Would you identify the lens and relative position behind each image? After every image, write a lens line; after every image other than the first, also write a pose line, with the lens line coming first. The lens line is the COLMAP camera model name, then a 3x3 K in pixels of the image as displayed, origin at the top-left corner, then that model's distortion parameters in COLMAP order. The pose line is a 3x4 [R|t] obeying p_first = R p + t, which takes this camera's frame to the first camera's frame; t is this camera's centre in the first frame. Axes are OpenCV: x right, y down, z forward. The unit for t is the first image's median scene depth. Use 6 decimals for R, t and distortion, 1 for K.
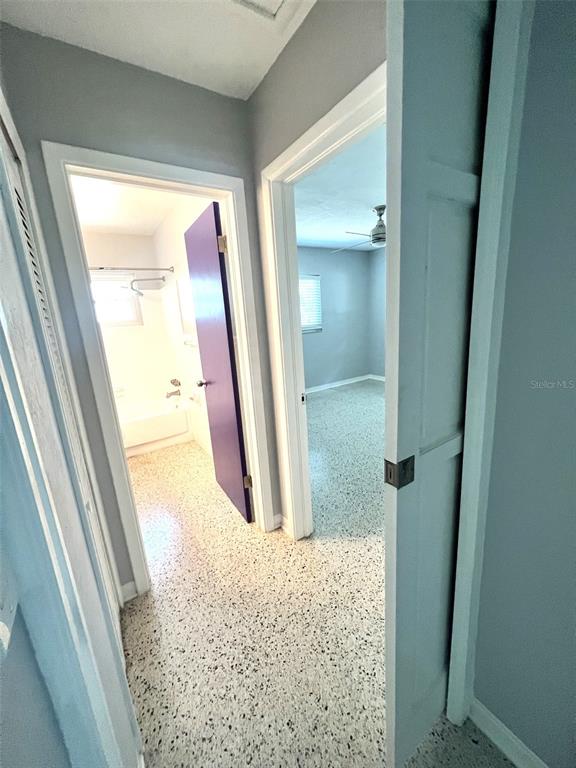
lens RADIAL K [[304.8, 0, 288.0], [0, 304.8, 384.0], [0, 0, 1]] dist [0.000218, -0.000199]
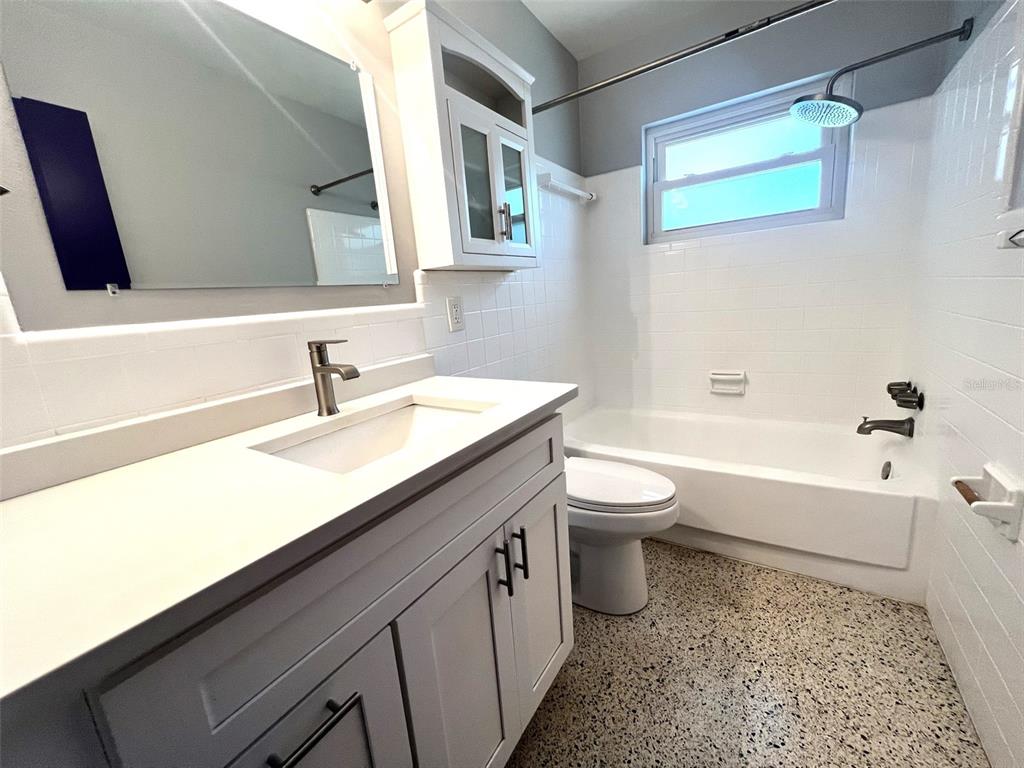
lens RADIAL K [[406.4, 0, 509.4], [0, 406.4, 378.8], [0, 0, 1]] dist [0.000218, -0.000199]
pose [[0.402705, 0.215457, -0.889611, -0.165498], [-0.152290, 0.974127, 0.166988, -0.028884], [0.902572, 0.068232, 0.425097, 0.454632]]
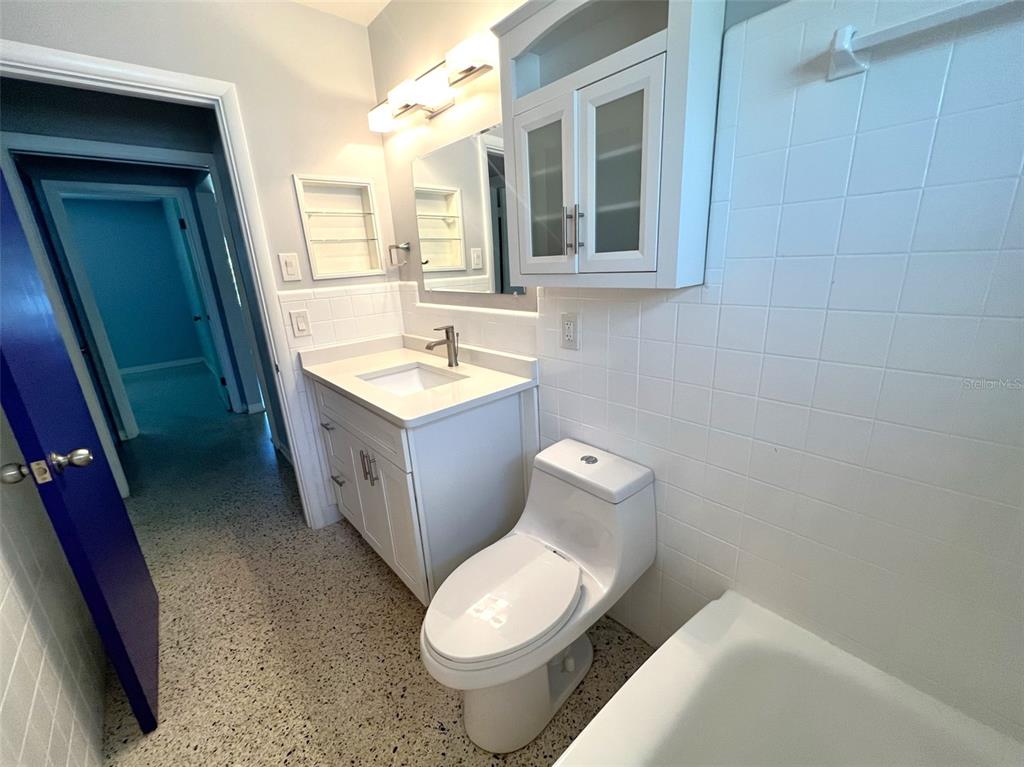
lens RADIAL K [[406.4, 0, 509.4], [0, 406.4, 378.3], [0, 0, 1]] dist [0.000218, -0.000199]
pose [[-0.980592, 0.158058, -0.116003, -0.457811], [0.081753, 0.867417, 0.490820, -0.167098], [0.178201, 0.471810, -0.863504, 0.910333]]
